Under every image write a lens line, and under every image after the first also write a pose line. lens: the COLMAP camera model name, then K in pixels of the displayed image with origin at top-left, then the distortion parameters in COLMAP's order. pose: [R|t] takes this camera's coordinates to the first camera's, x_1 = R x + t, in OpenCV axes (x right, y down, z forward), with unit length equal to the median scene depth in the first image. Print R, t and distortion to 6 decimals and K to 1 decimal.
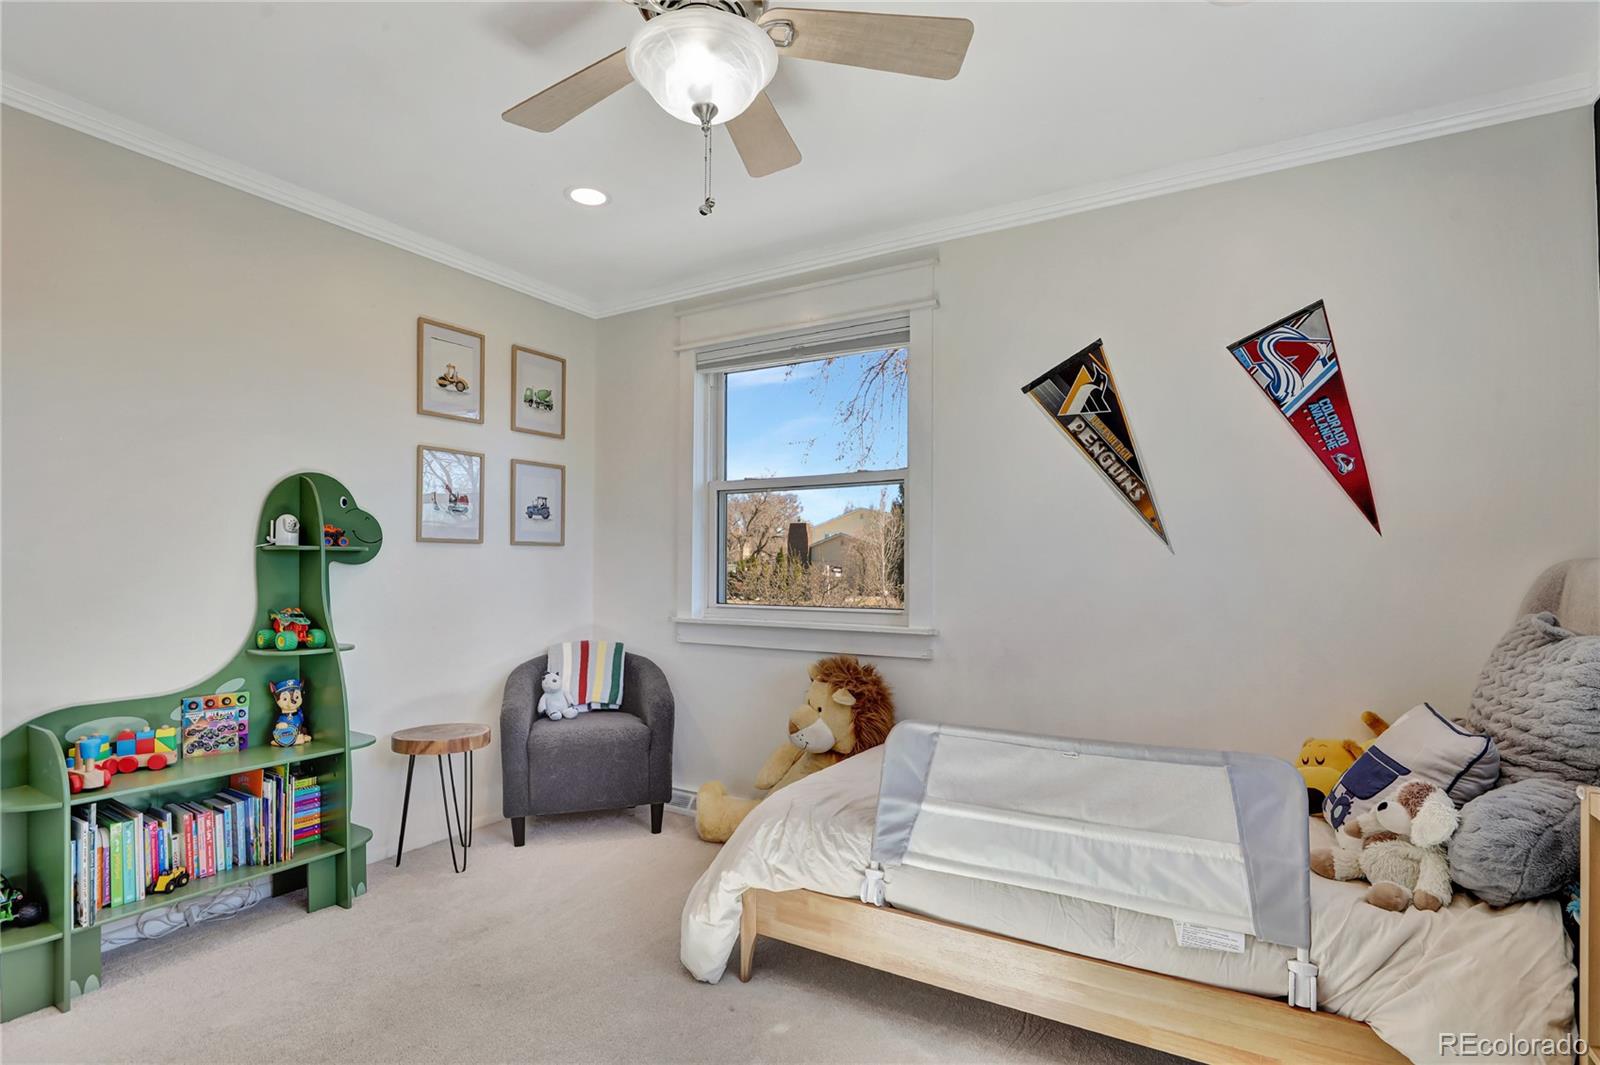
lens RADIAL K [[775.9, 0, 796.0], [0, 775.9, 547.2], [0, 0, 1]] dist [-0.029895, 0.000111]
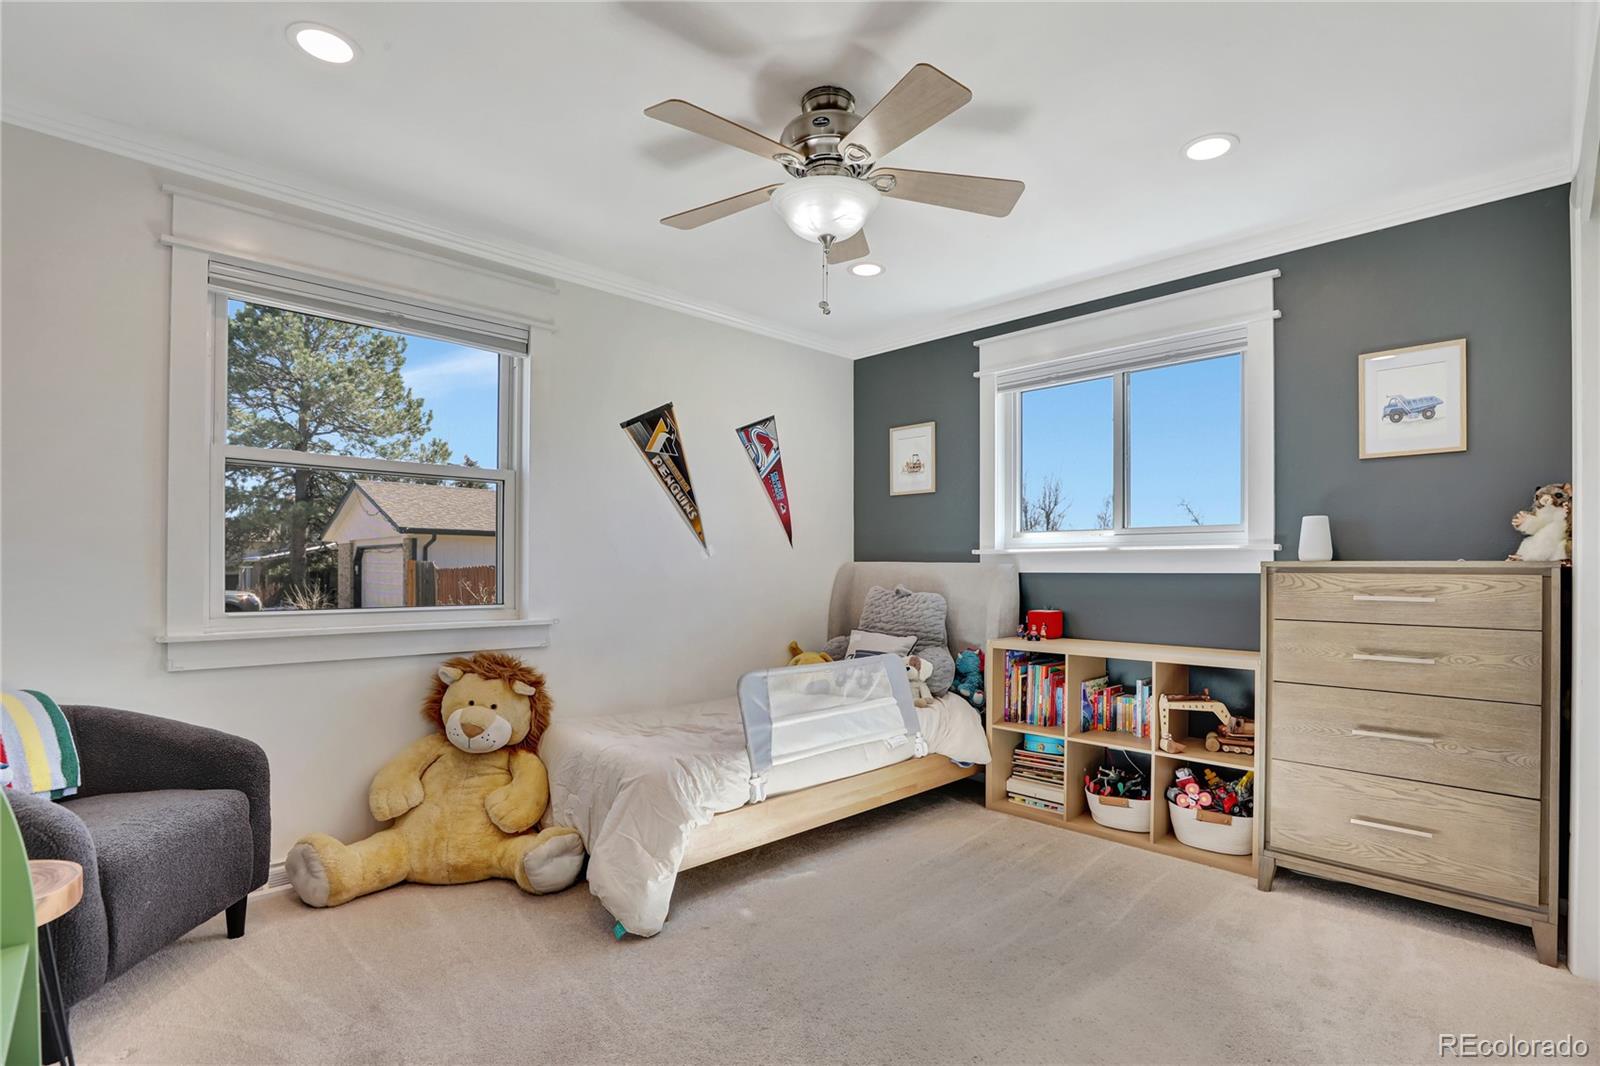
lens RADIAL K [[775.9, 0, 796.0], [0, 775.9, 547.7], [0, 0, 1]] dist [-0.029895, 0.000111]
pose [[0.258950, 0.024888, 0.965570, -0.924446], [-0.026344, 0.999478, -0.018697, 0.015462], [-0.965531, -0.020595, 0.259471, 0.419942]]
